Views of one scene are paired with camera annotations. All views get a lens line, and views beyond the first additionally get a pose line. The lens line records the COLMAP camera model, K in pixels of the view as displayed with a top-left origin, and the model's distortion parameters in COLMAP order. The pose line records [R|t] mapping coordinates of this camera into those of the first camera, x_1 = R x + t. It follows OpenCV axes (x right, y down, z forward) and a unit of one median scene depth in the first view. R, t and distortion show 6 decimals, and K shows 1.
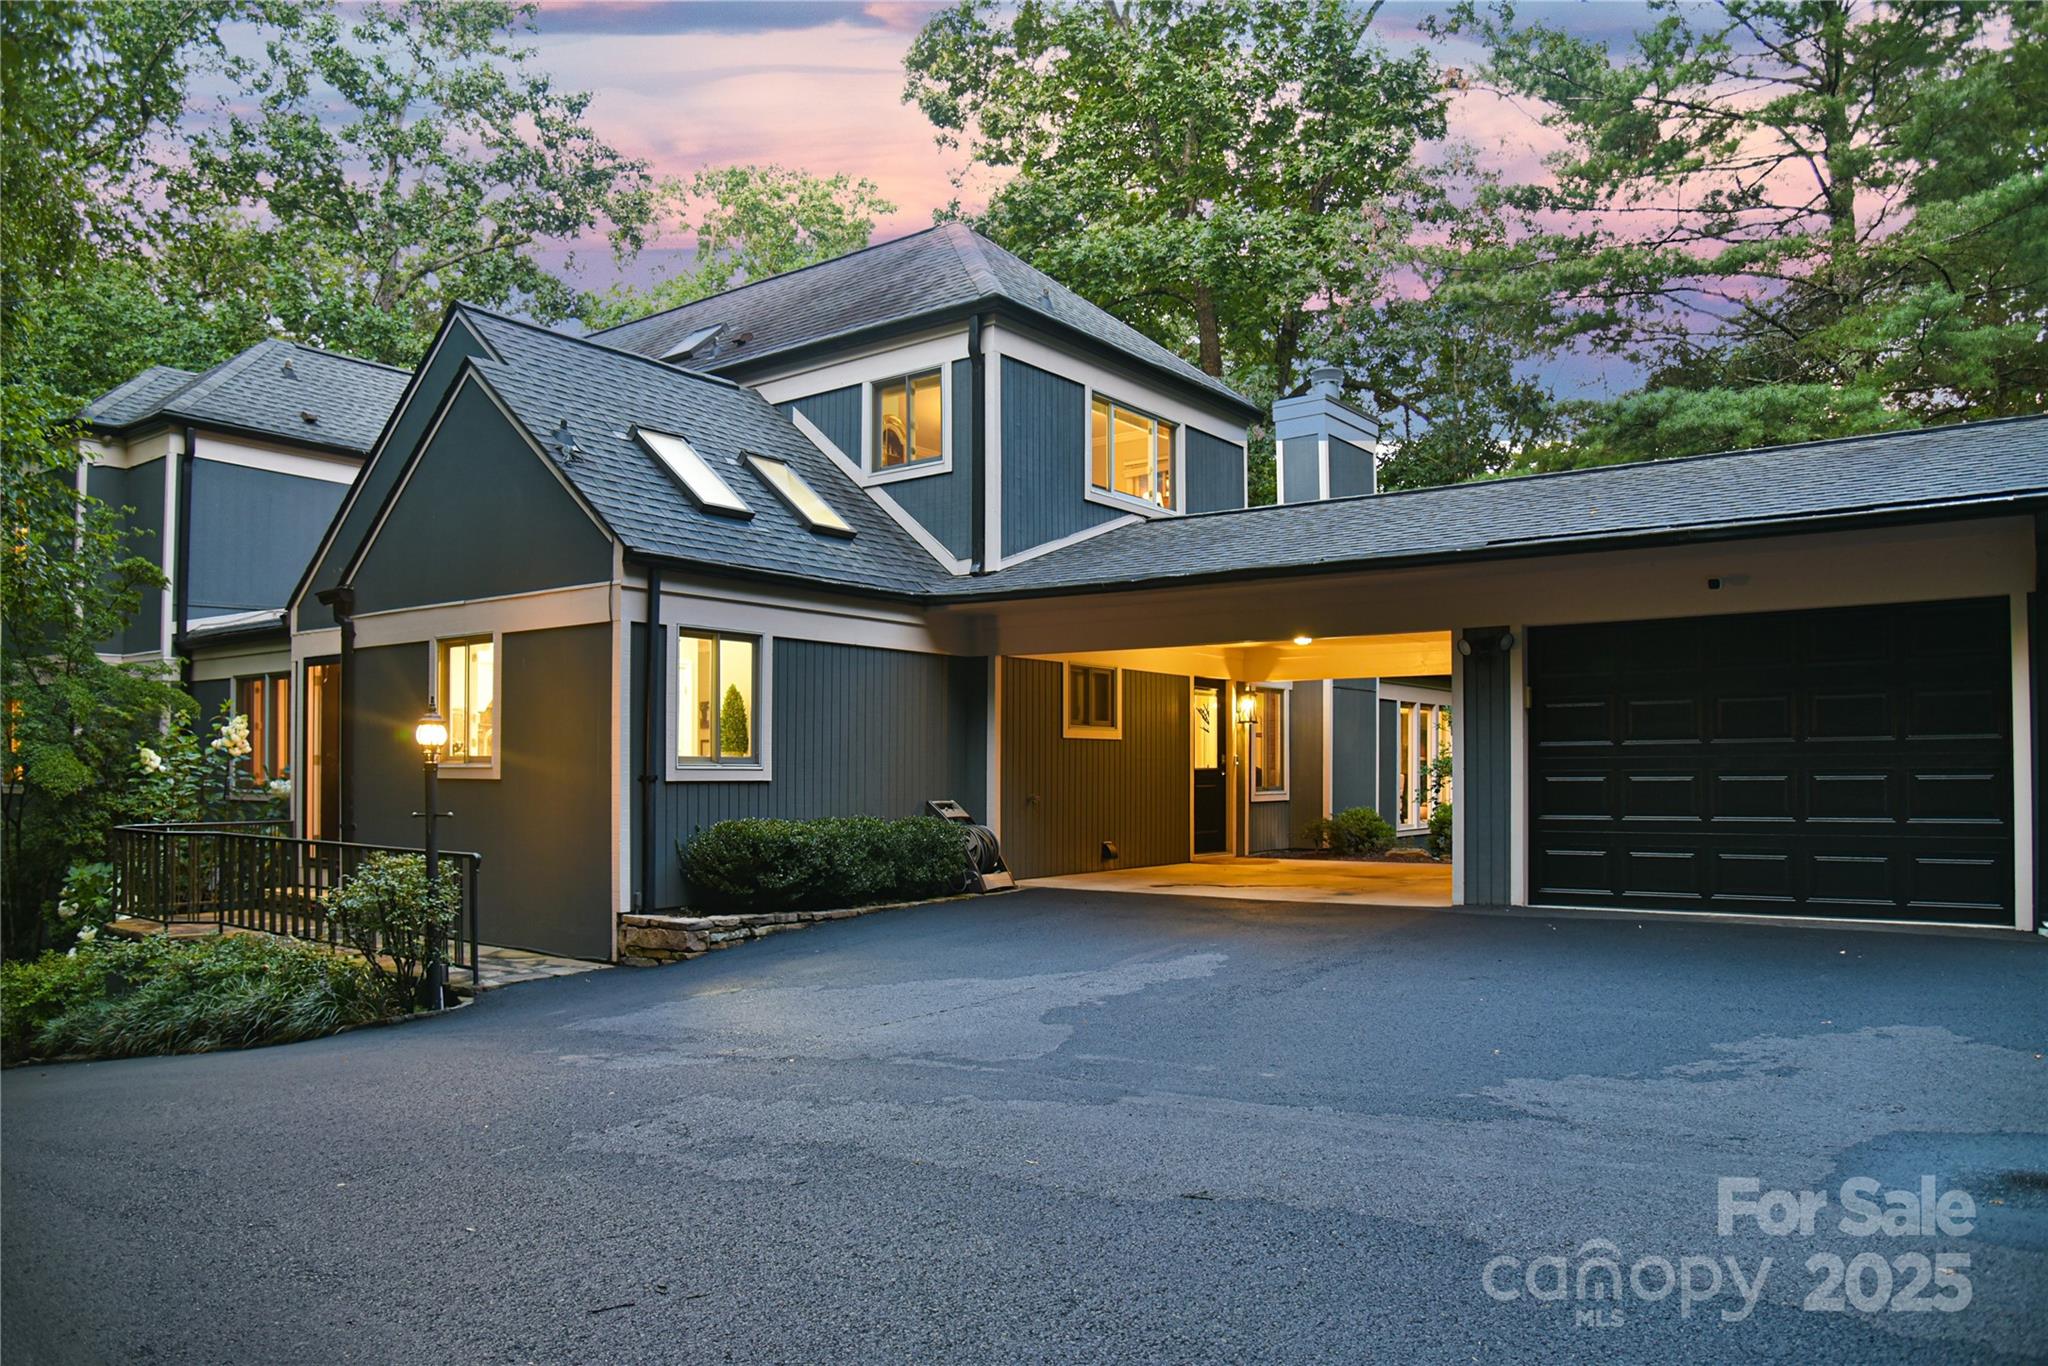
lens RADIAL K [[1404.7, 0, 1026.7], [0, 1404.7, 748.1], [0, 0, 1]] dist [-0.034711, 0.002522]
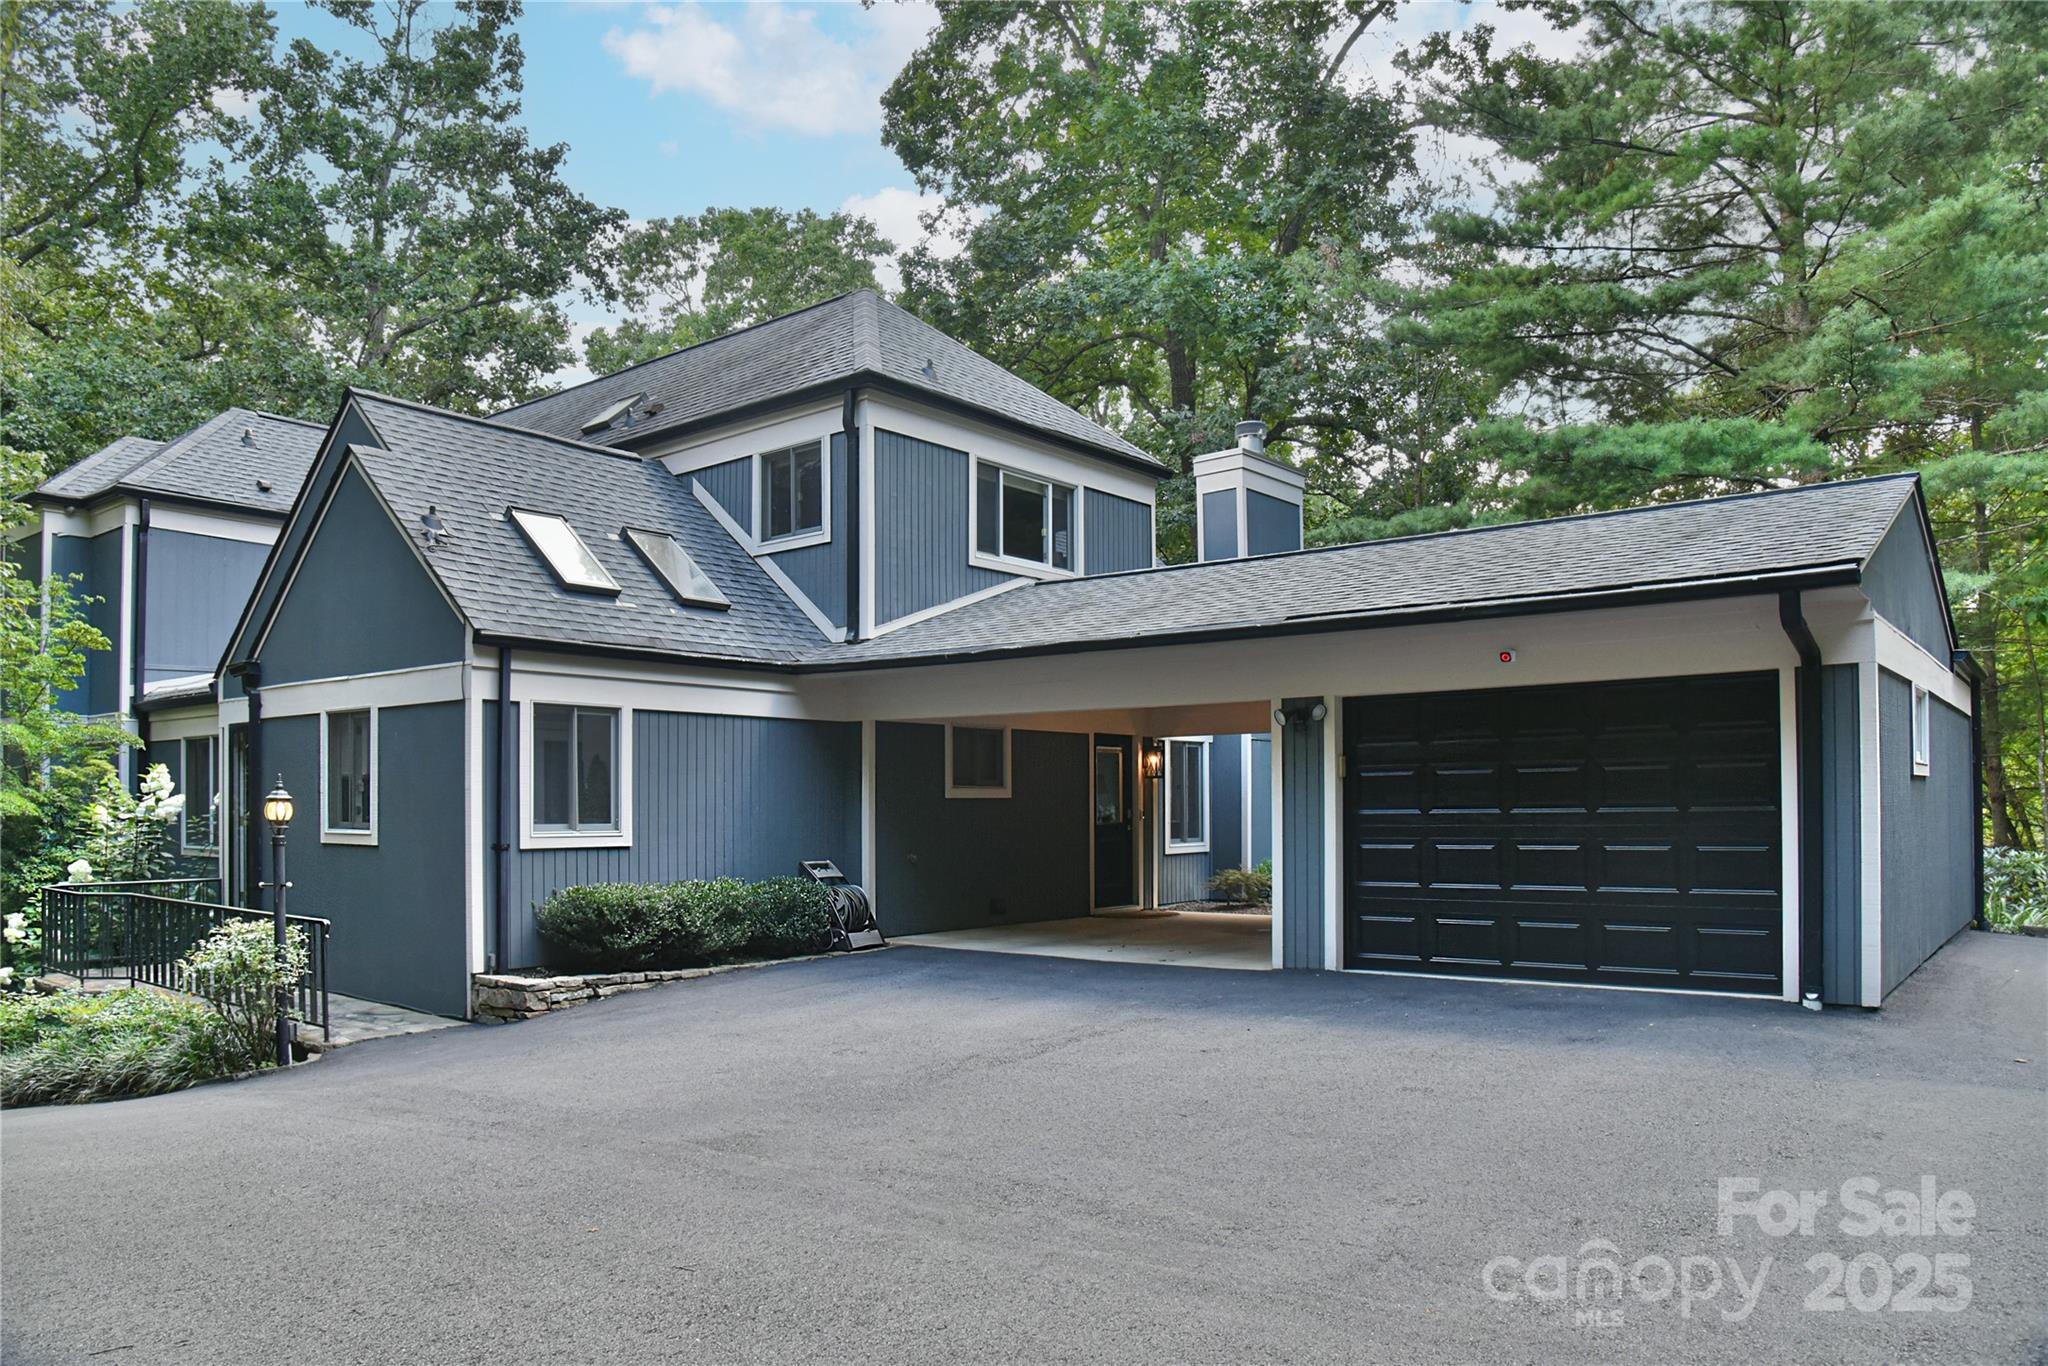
lens RADIAL K [[1427.2, 0, 1021.7], [0, 1427.2, 788.0], [0, 0, 1]] dist [-0.024829, 0.000362]
pose [[0.998678, -0.003300, -0.051304, 0.143613], [0.003666, 0.999969, 0.007033, -0.023153], [0.051279, -0.007211, 0.998658, -0.043859]]
